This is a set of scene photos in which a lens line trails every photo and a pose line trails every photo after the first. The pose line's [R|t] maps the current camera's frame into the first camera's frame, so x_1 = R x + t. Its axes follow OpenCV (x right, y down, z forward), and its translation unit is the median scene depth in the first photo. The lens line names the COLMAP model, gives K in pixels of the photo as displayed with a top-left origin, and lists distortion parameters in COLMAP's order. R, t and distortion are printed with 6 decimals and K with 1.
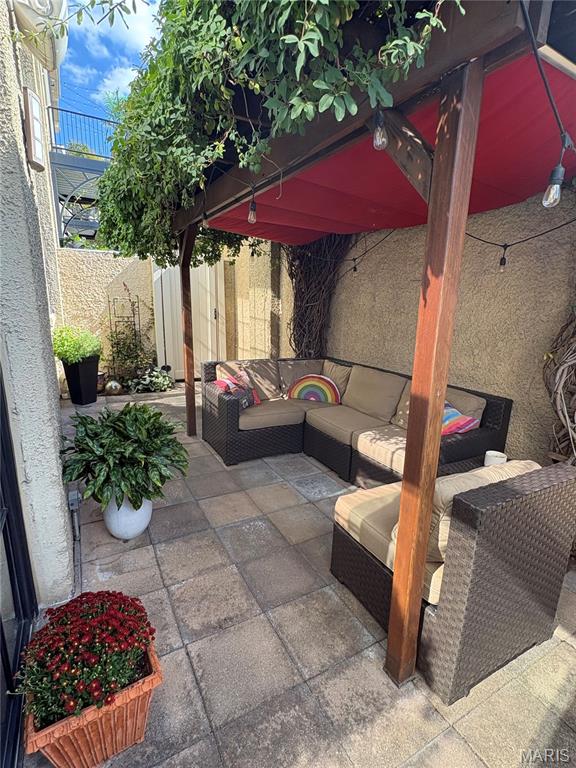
lens RADIAL K [[372.9, 0, 285.9], [0, 372.9, 388.0], [0, 0, 1]] dist [-0.002981, -0.001227]
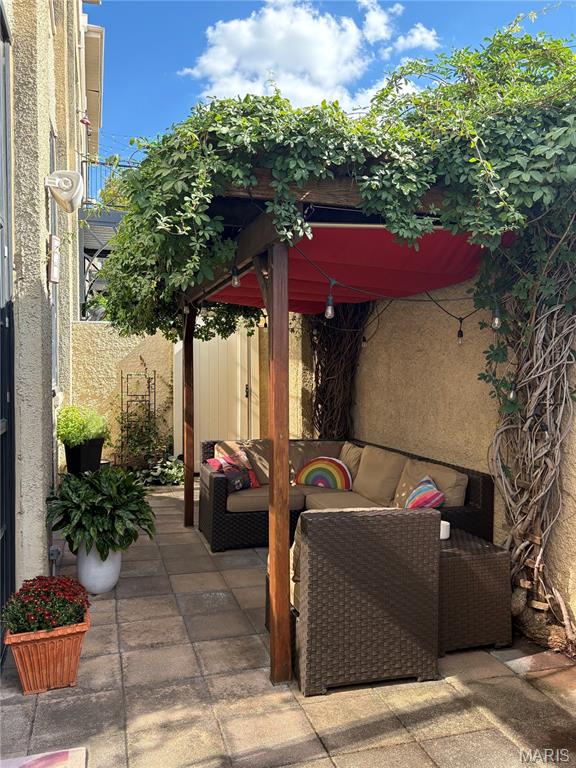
lens RADIAL K [[617.4, 0, 292.4], [0, 617.4, 384.7], [0, 0, 1]] dist [0.030987, -0.028554]
pose [[0.979139, -0.014659, -0.202663, 0.308650], [-0.027812, 0.978338, -0.205137, 0.100860], [0.201280, 0.206494, 0.957521, -0.444956]]
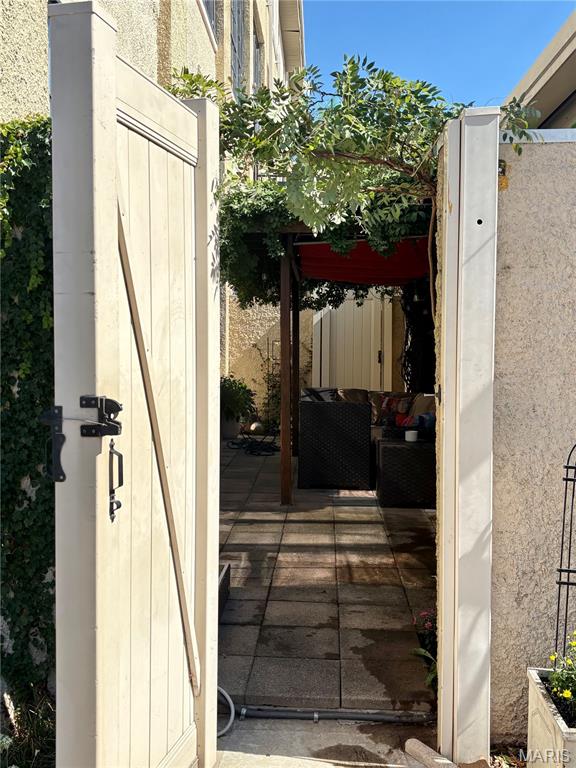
lens RADIAL K [[818.8, 0, 286.7], [0, 818.8, 383.4], [0, 0, 1]] dist [-0.010283, 0.000000]
pose [[0.851971, 0.005323, -0.523562, 1.084405], [-0.105937, 0.981019, -0.162413, 0.335184], [0.512760, 0.193836, 0.836364, -1.185995]]
